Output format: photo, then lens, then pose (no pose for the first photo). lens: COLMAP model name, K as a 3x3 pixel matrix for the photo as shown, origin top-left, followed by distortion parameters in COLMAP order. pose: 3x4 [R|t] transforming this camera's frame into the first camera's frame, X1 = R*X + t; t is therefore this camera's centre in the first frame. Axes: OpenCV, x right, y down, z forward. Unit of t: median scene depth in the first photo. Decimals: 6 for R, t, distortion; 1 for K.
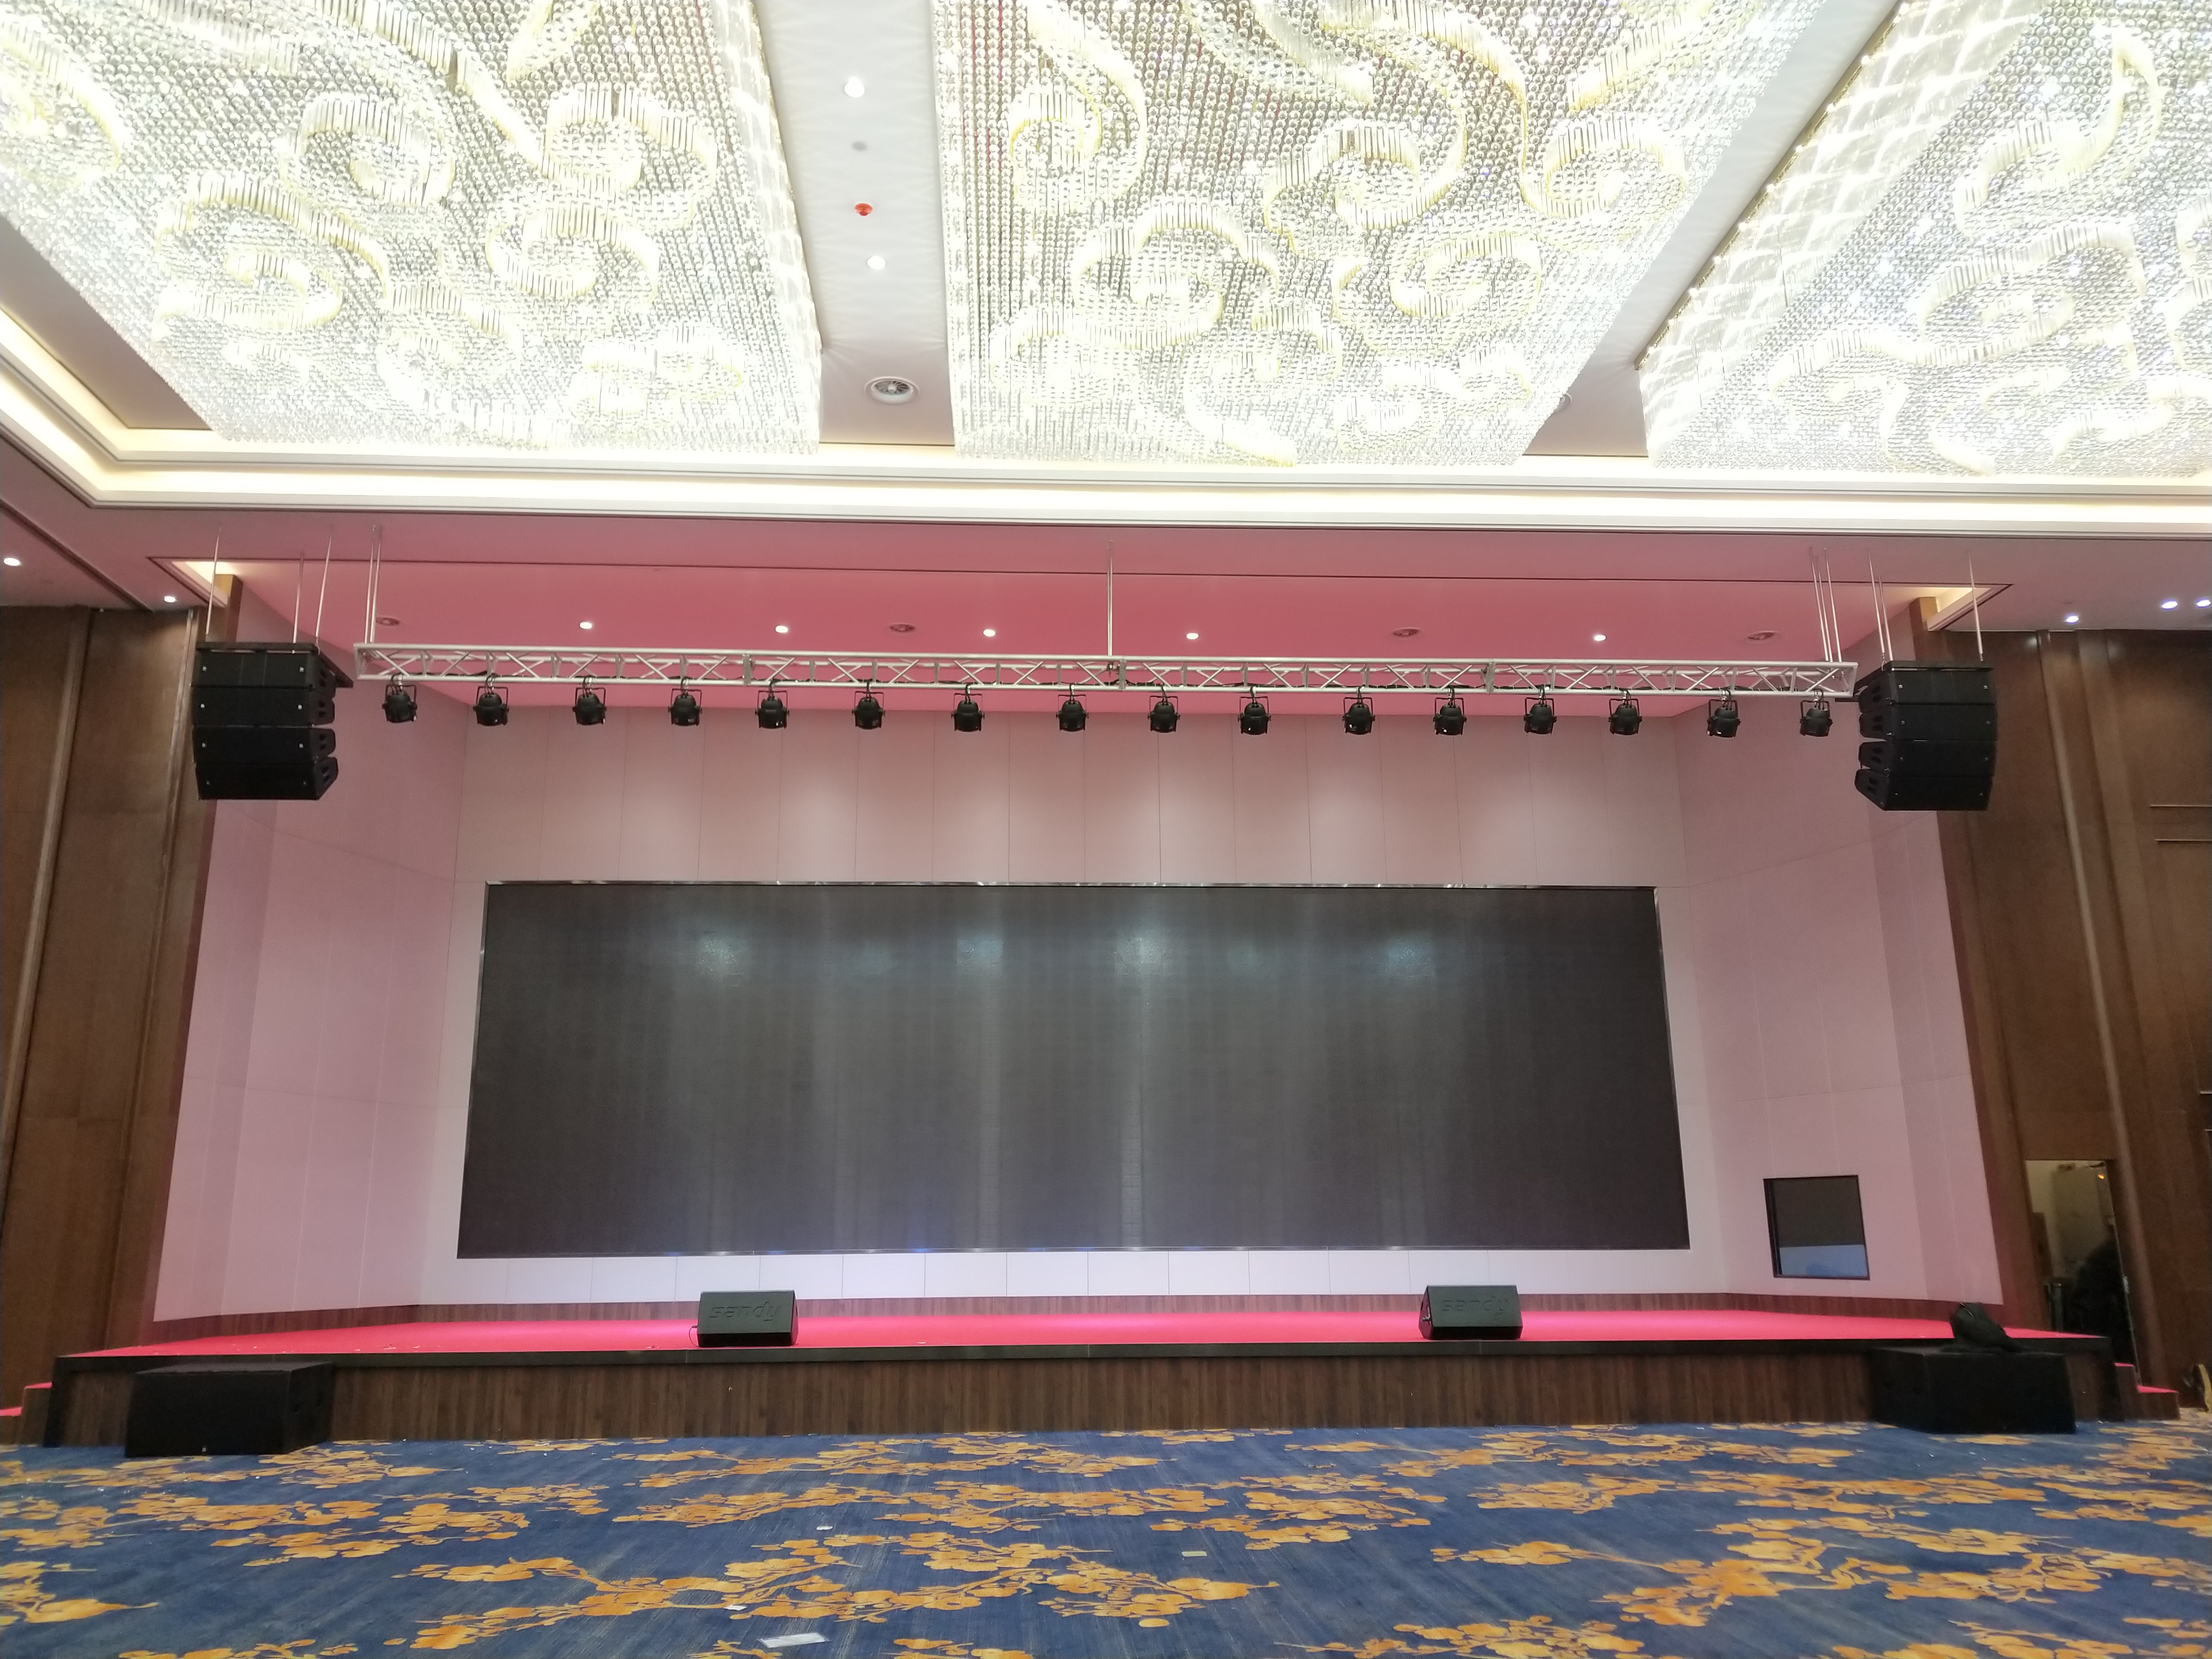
lens RADIAL K [[1653.9, 0, 1106.0], [0, 1653.9, 829.5], [0, 0, 1]] dist [-0.010516, 0.026425]
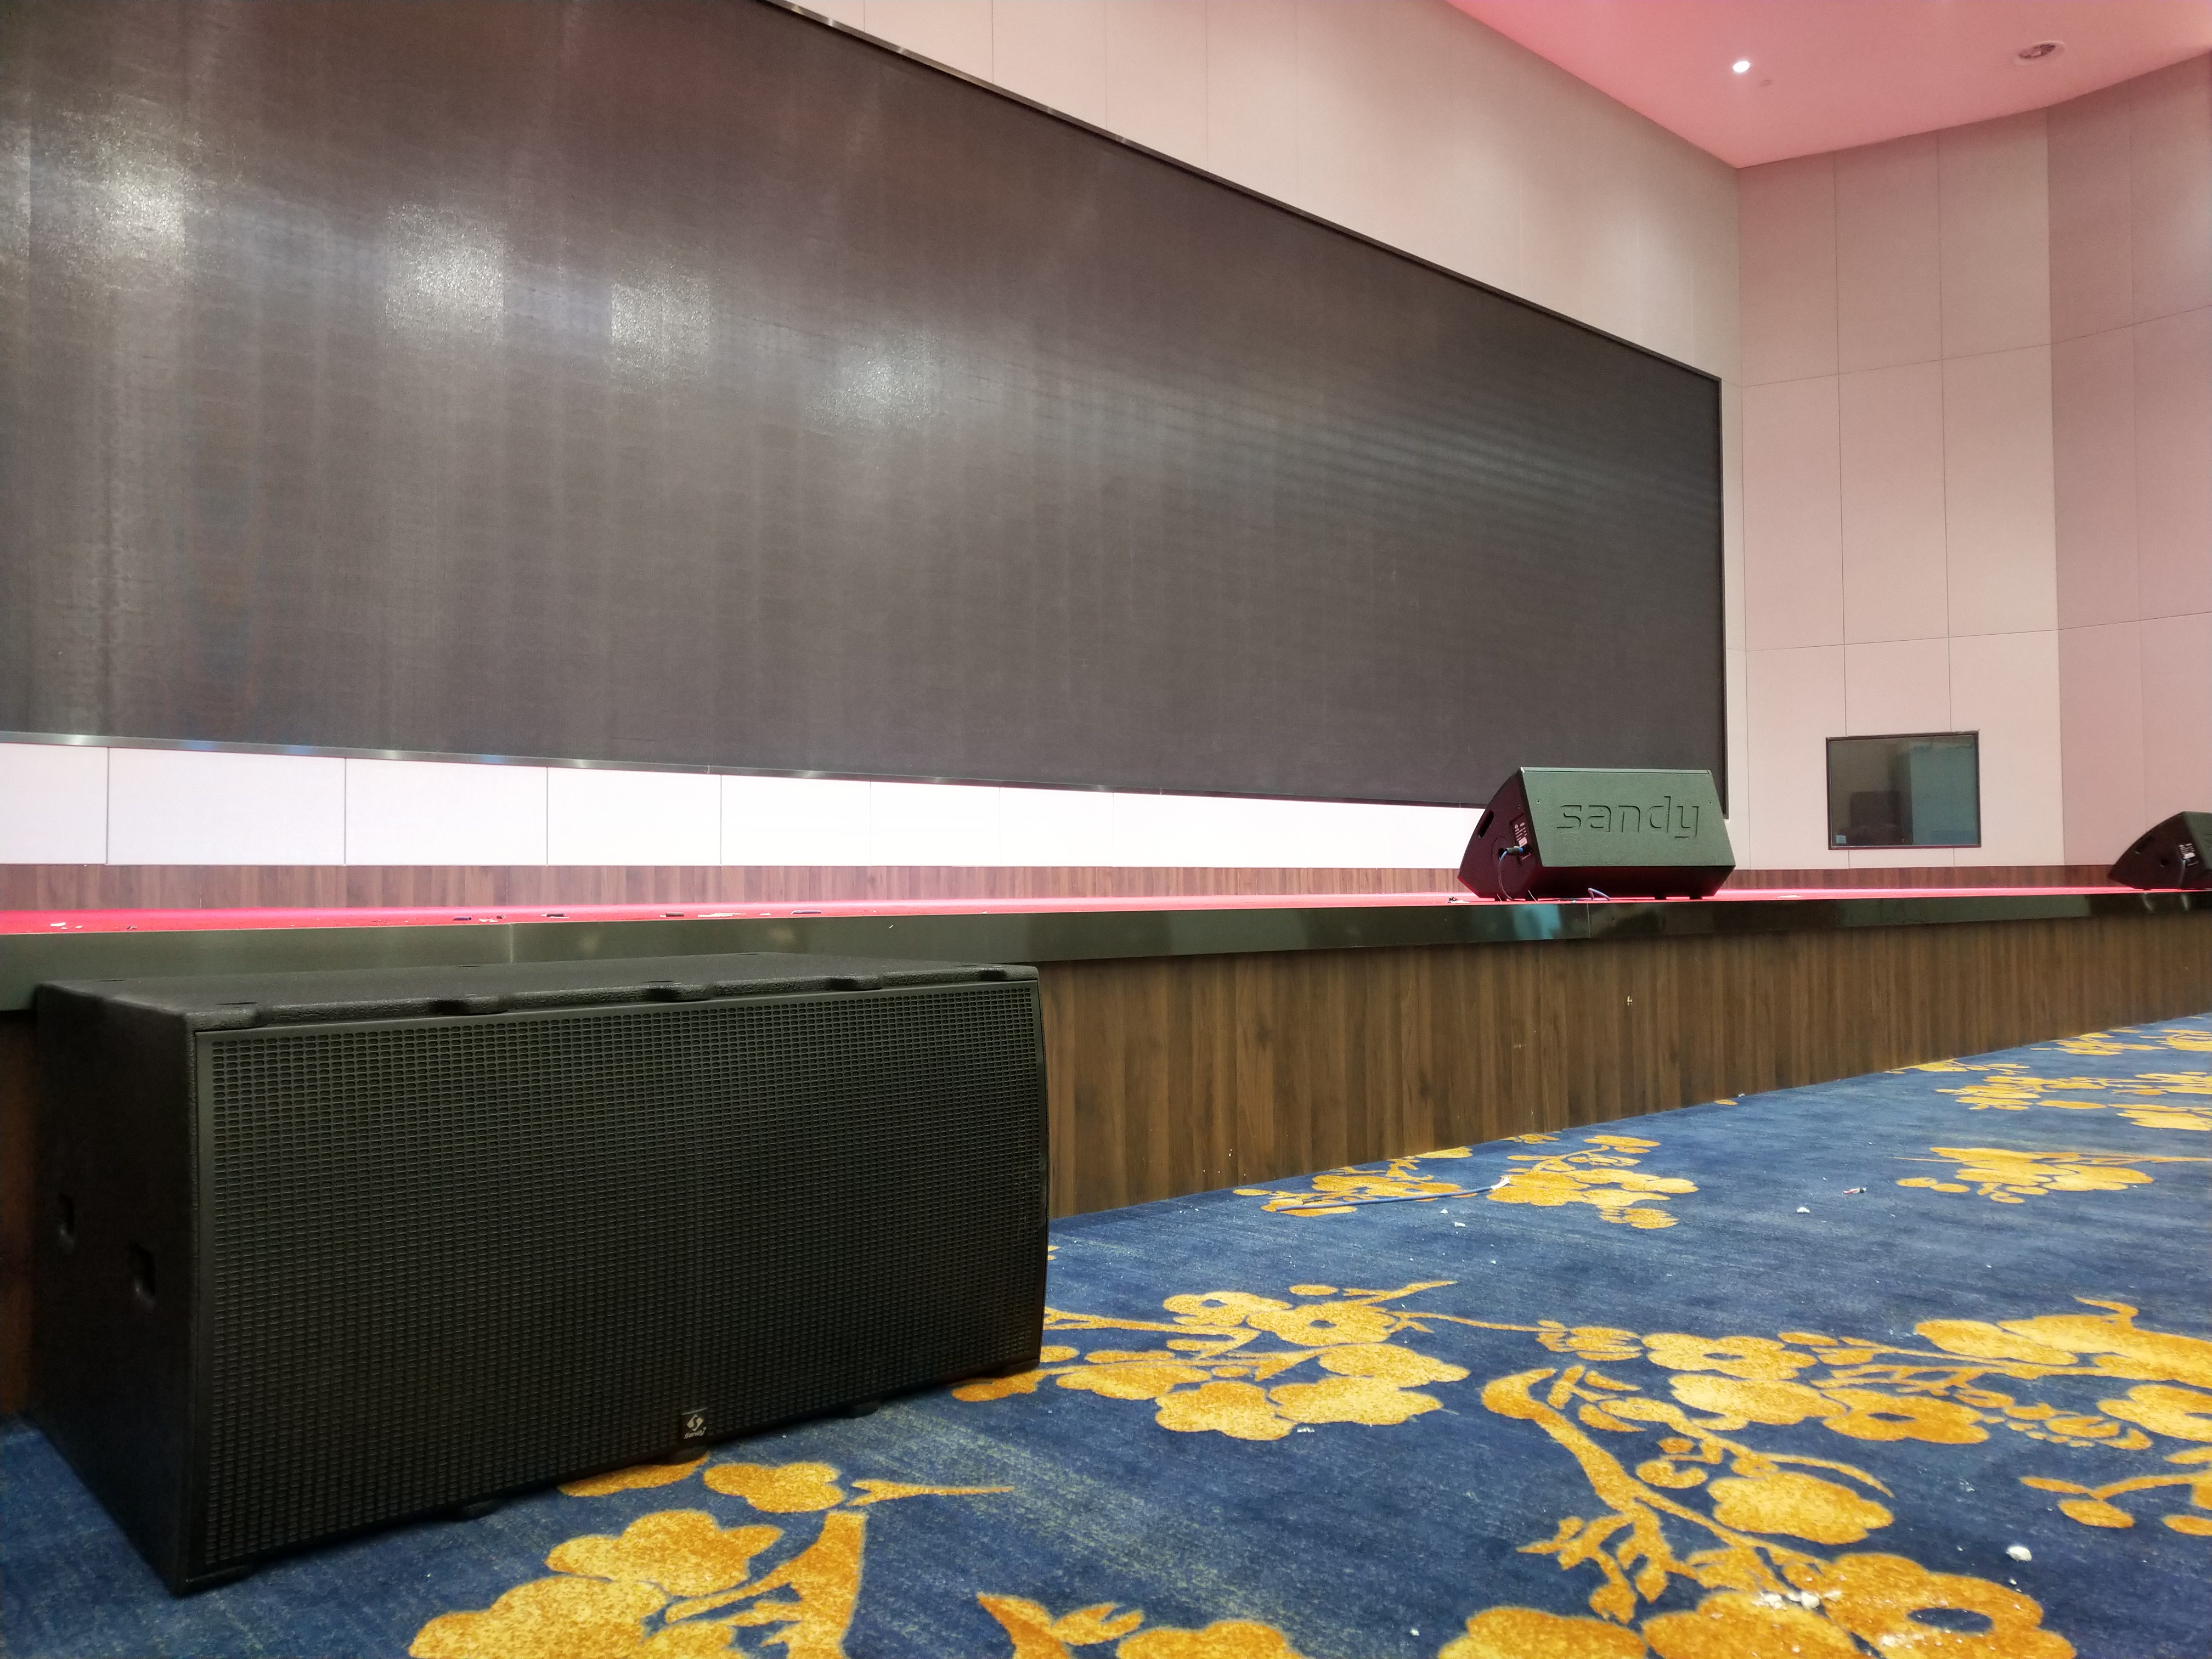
lens RADIAL K [[1653.9, 0, 1106.0], [0, 1653.9, 829.5], [0, 0, 1]] dist [-0.010516, 0.026425]
pose [[0.780210, 0.024099, 0.625053, -0.940889], [-0.146388, 0.978543, 0.144998, 0.426372], [-0.608147, -0.204629, 0.766997, 1.283578]]
